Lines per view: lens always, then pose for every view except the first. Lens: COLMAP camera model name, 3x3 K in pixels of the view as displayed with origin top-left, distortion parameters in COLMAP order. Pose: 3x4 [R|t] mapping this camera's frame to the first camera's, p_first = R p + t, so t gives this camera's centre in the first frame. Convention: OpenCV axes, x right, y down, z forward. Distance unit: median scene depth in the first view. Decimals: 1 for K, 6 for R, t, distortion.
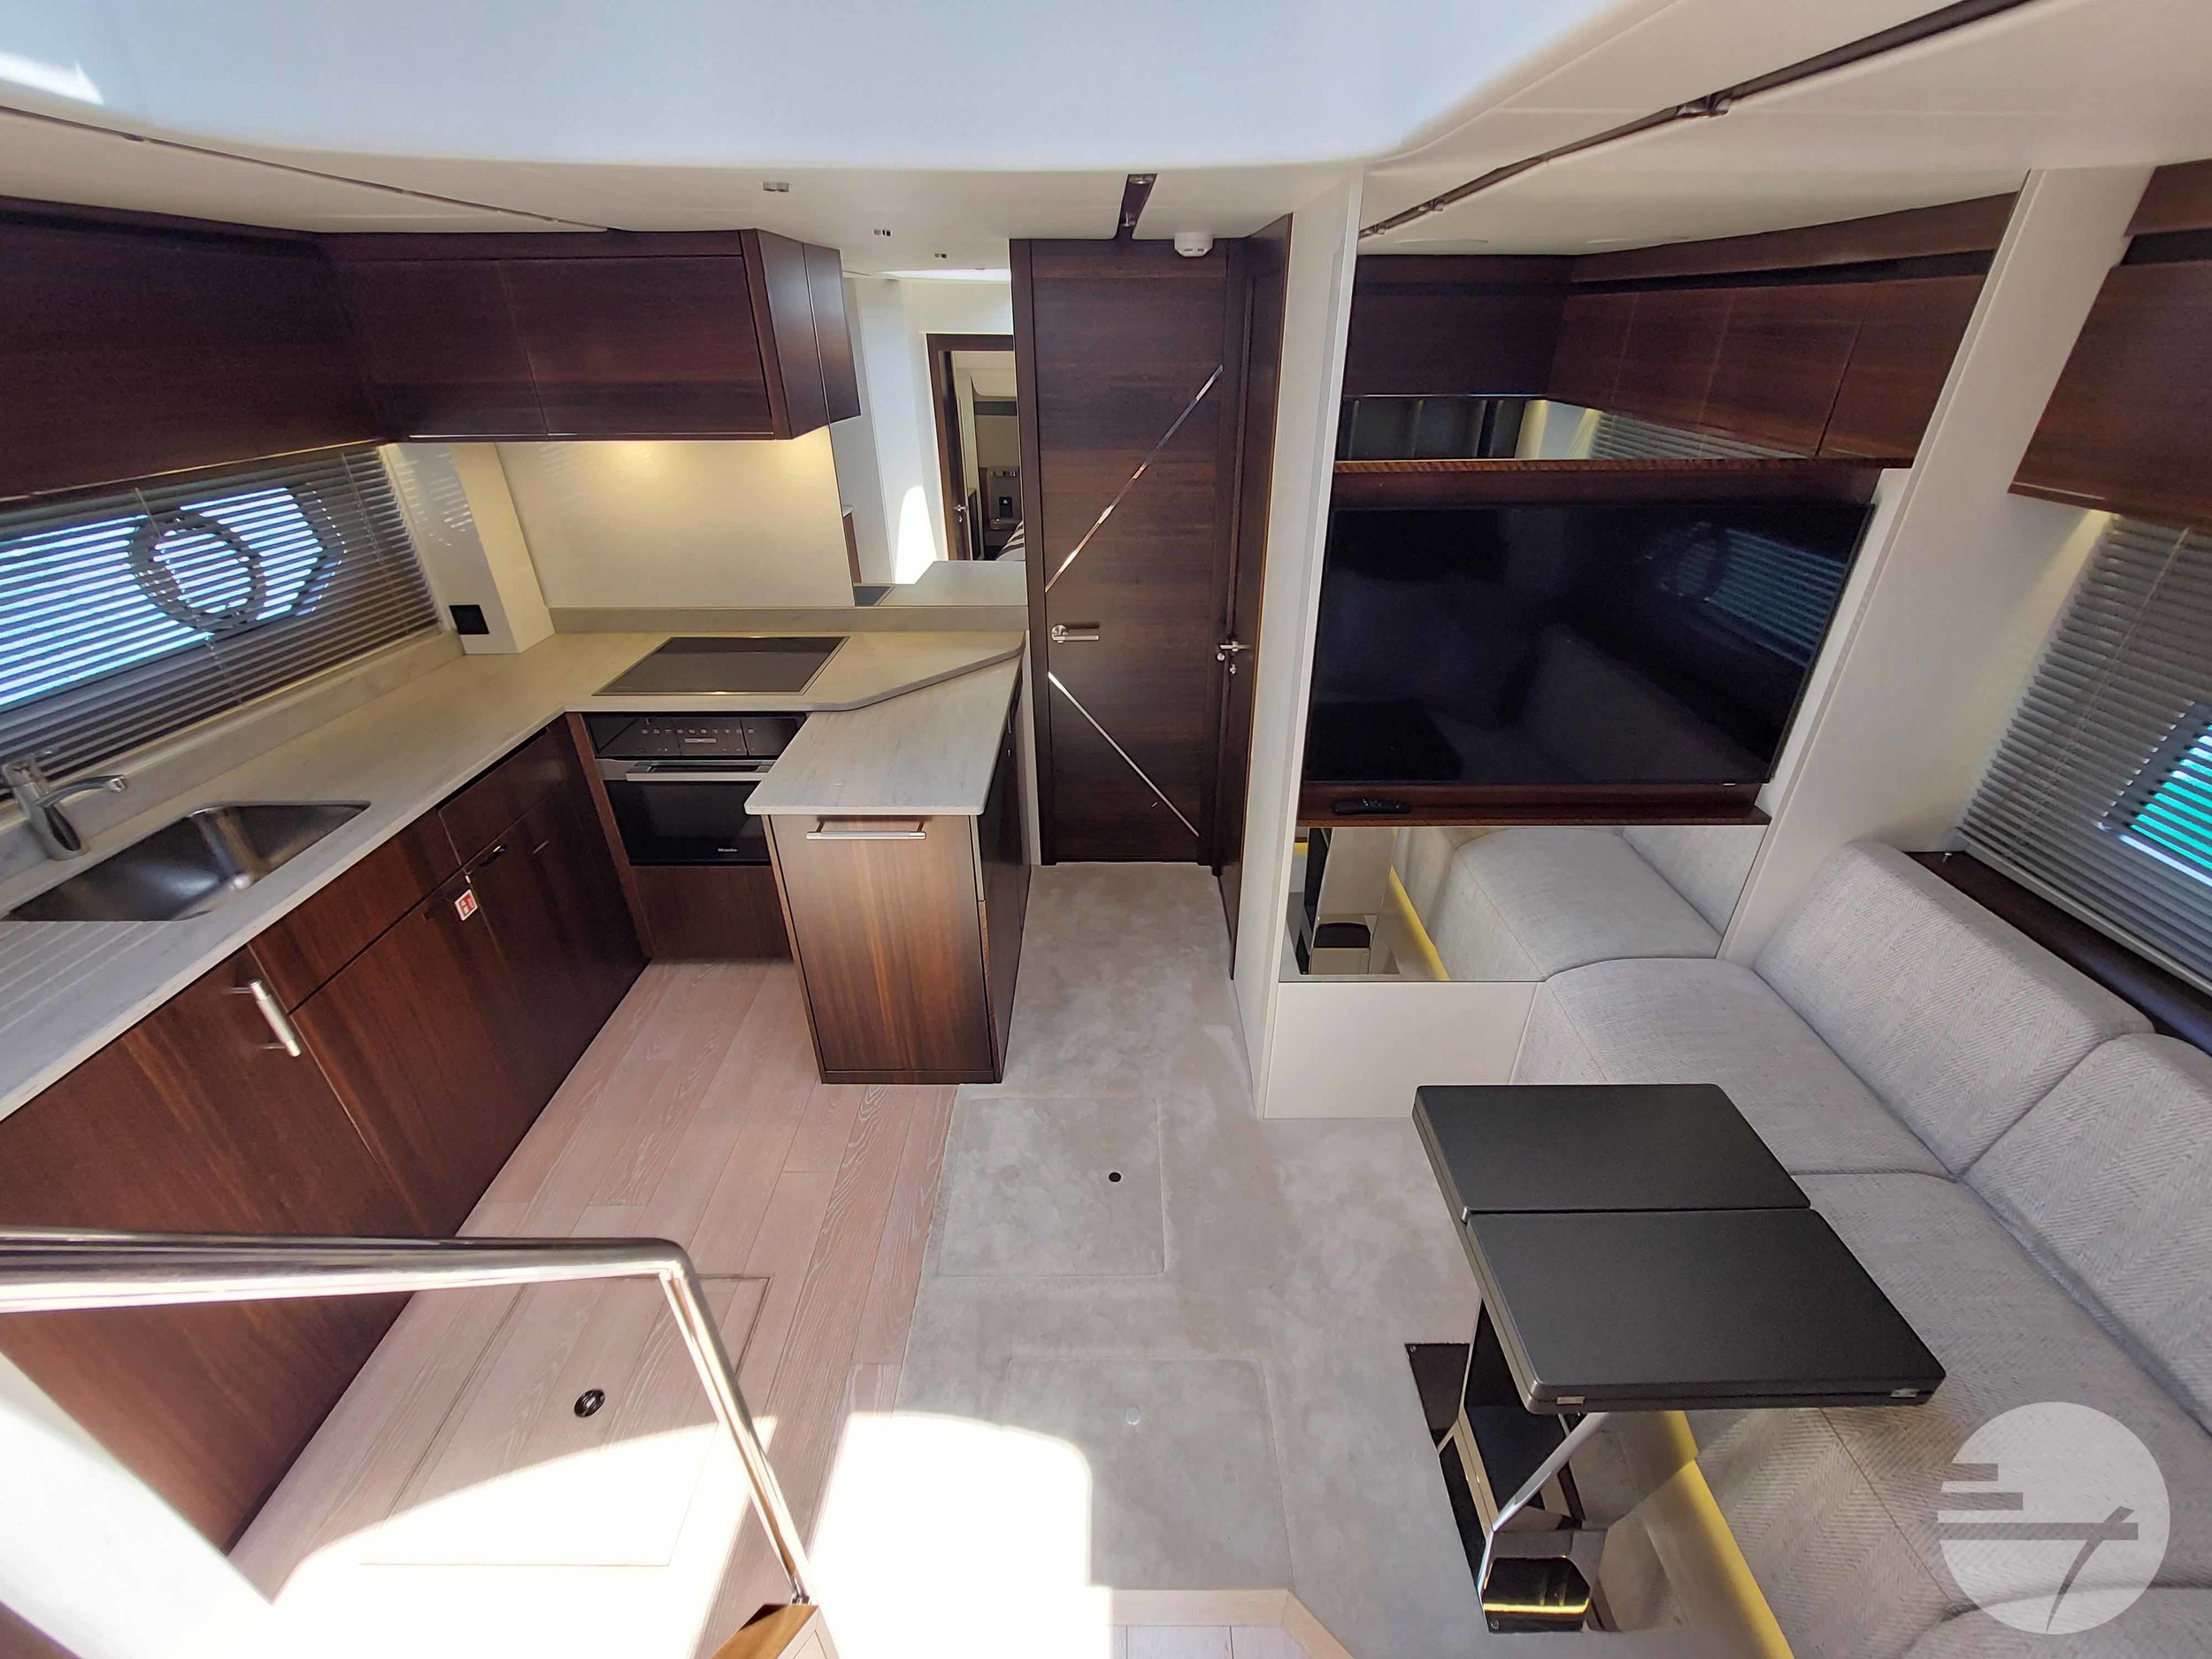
lens RADIAL K [[919.1, 0, 1090.3], [0, 919.1, 811.7], [0, 0, 1]] dist [0.019829, -0.011712]
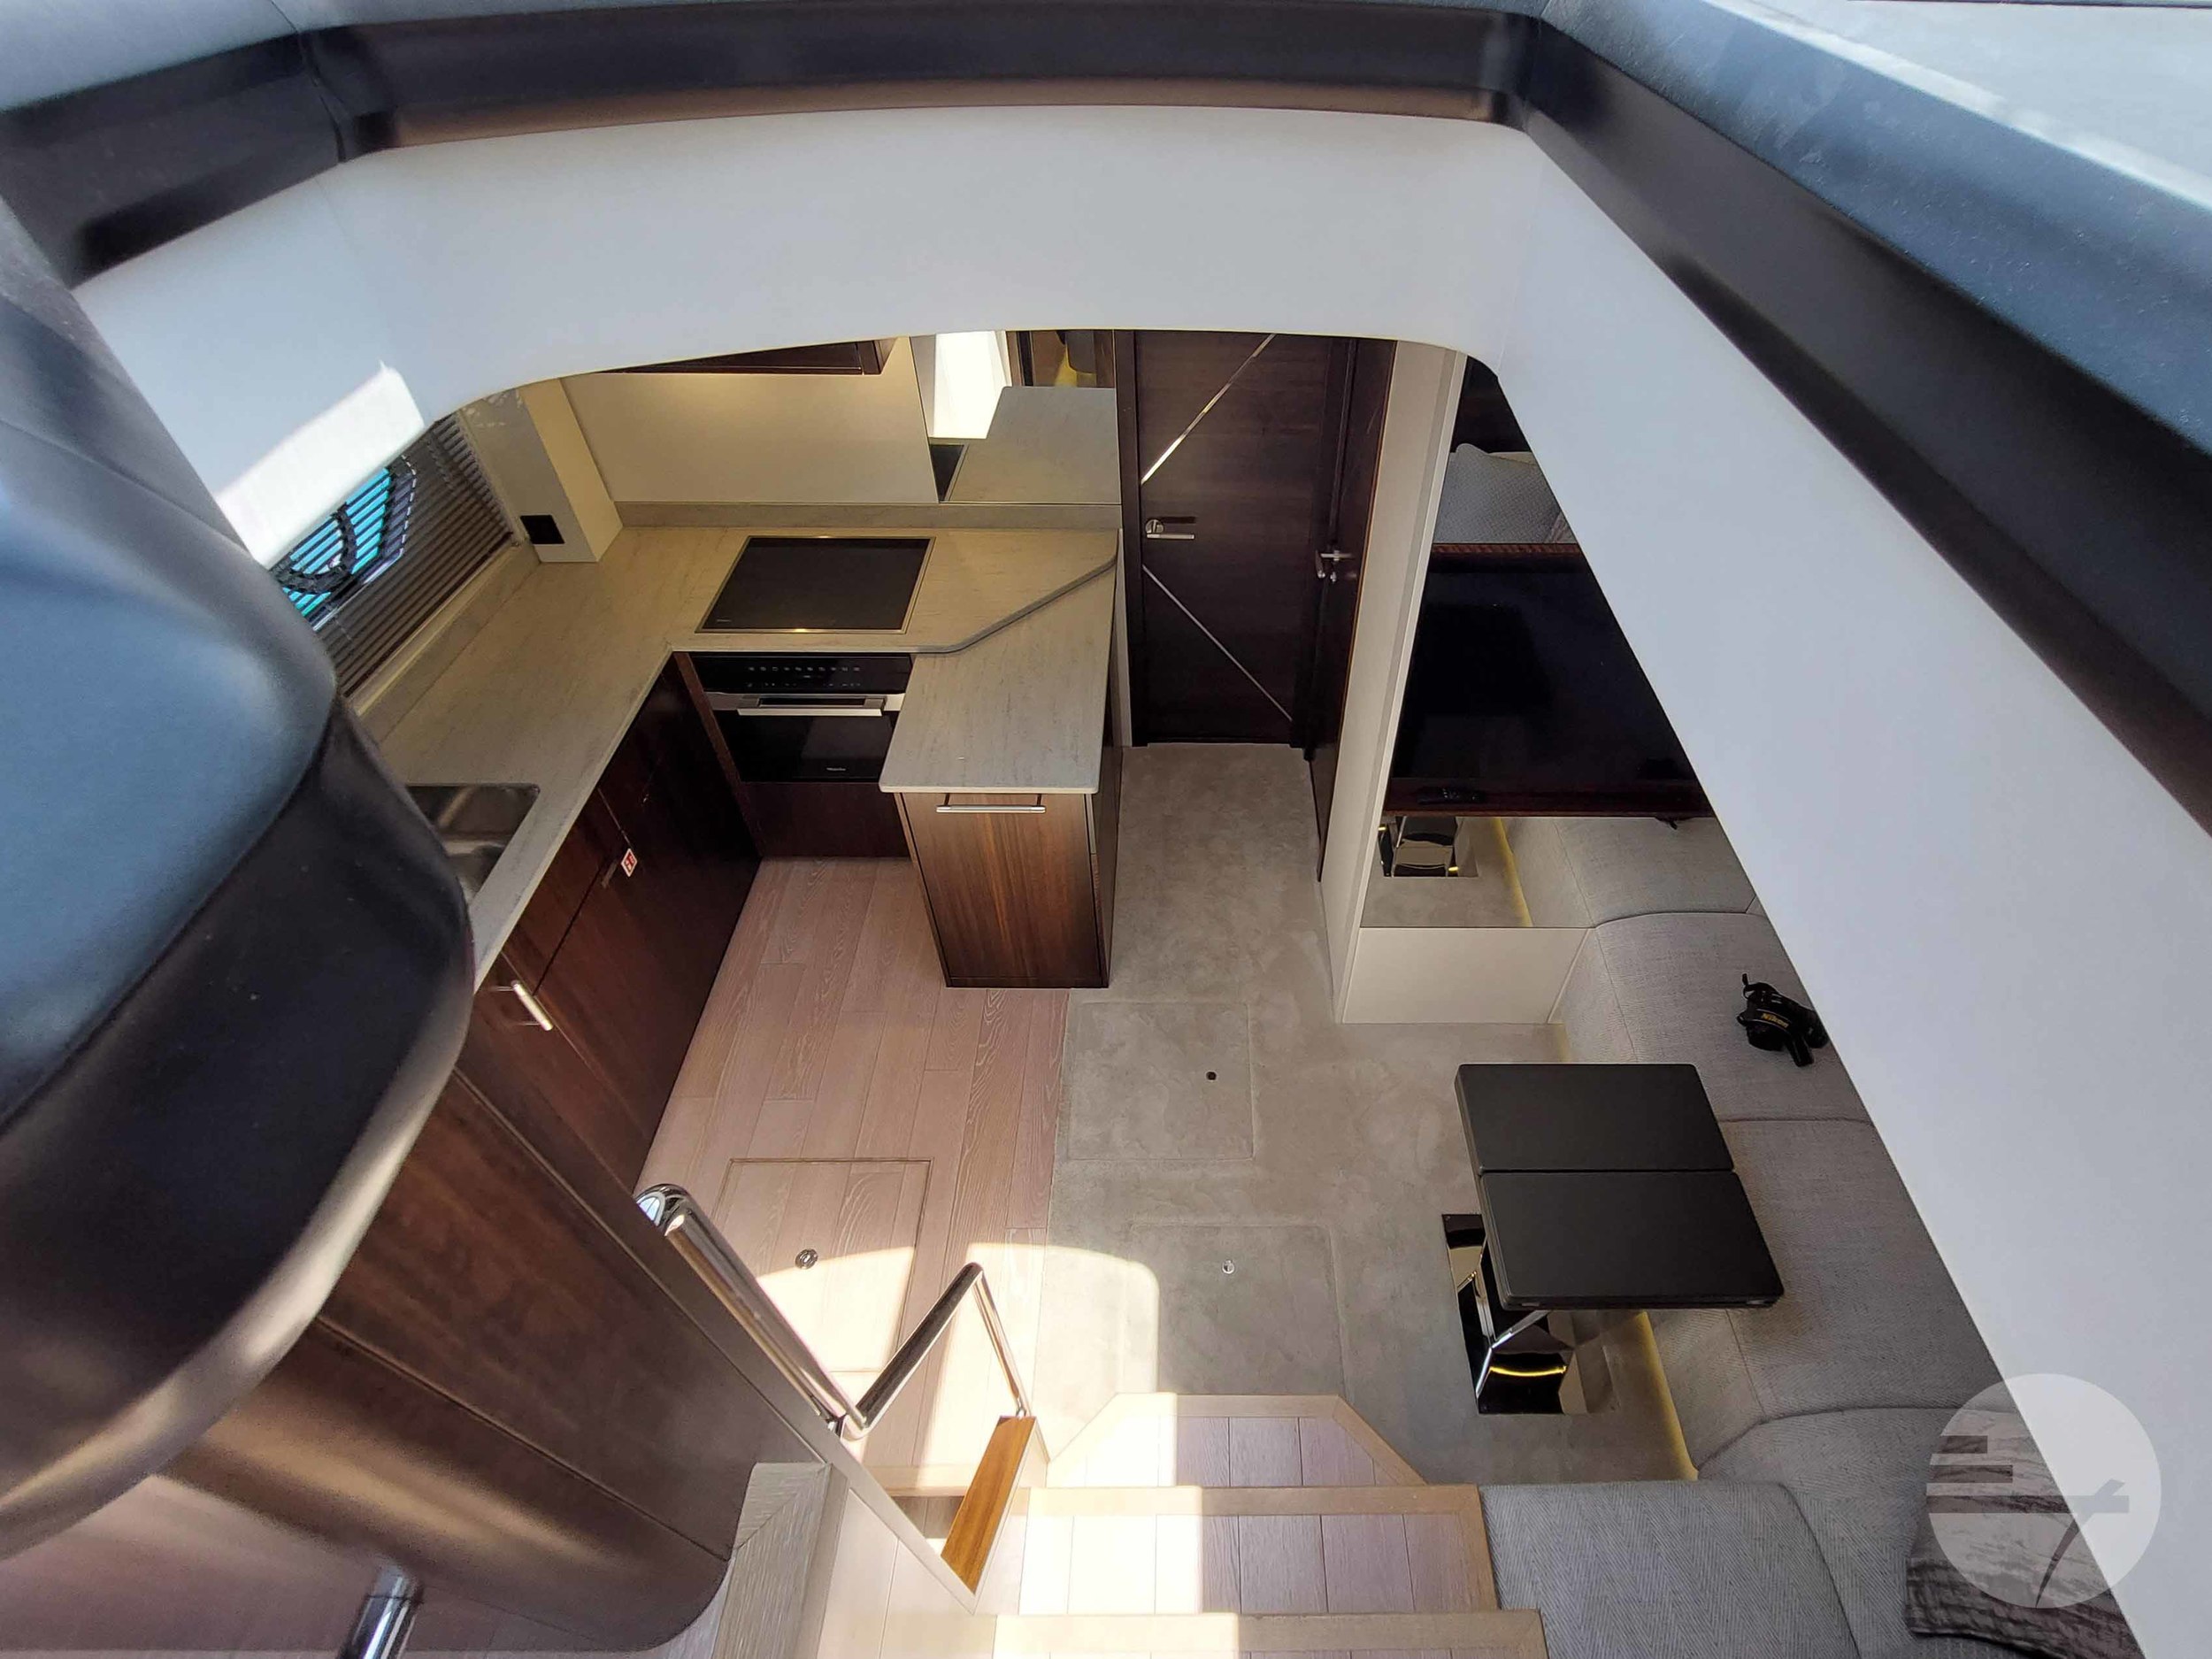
lens RADIAL K [[1037.0, 0, 1168.8], [0, 1037.0, 860.8], [0, 0, 1]] dist [0.019349, 0.000465]
pose [[0.999989, -0.002381, 0.004134, -0.028830], [0.001089, 0.957623, 0.288022, -0.217549], [-0.004645, -0.288014, 0.957615, -0.163474]]
